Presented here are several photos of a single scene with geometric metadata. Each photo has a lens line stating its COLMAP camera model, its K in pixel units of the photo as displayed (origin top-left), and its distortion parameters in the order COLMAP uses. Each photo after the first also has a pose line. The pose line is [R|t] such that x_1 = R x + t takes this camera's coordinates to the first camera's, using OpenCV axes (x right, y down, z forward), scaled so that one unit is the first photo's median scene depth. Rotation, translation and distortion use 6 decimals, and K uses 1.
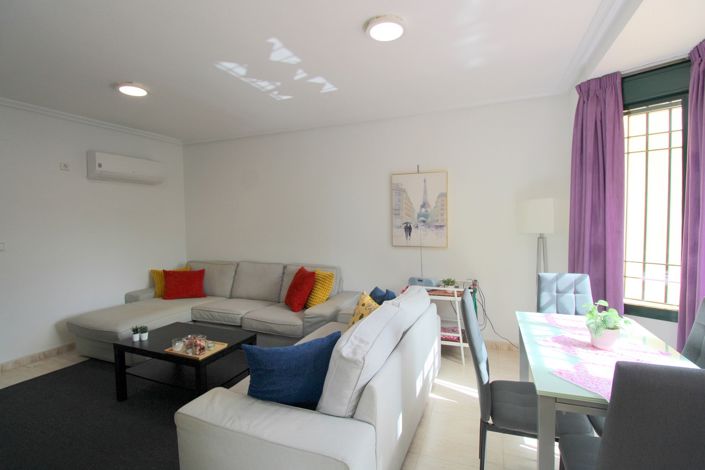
lens RADIAL K [[326.1, 0, 356.6], [0, 326.1, 229.3], [0, 0, 1]] dist [-0.007949, -0.007377]
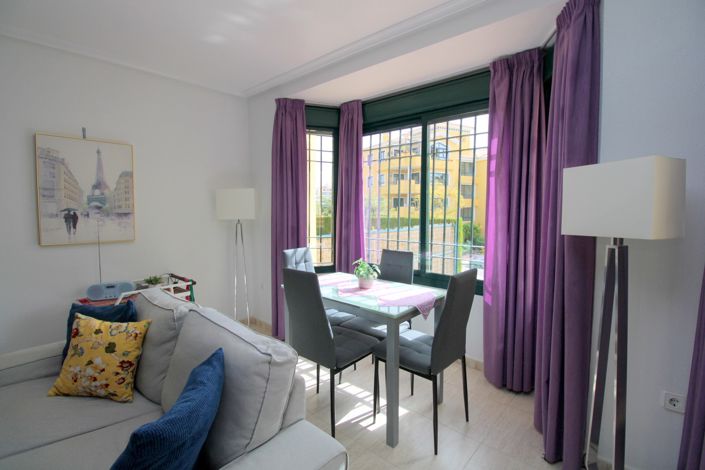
lens RADIAL K [[326.1, 0, 356.0], [0, 326.1, 232.4], [0, 0, 1]] dist [-0.007949, -0.007377]
pose [[0.331765, -0.052897, 0.941878, -0.293631], [0.021149, 0.998593, 0.048633, 0.008667], [-0.943125, 0.003785, 0.332417, 0.211810]]
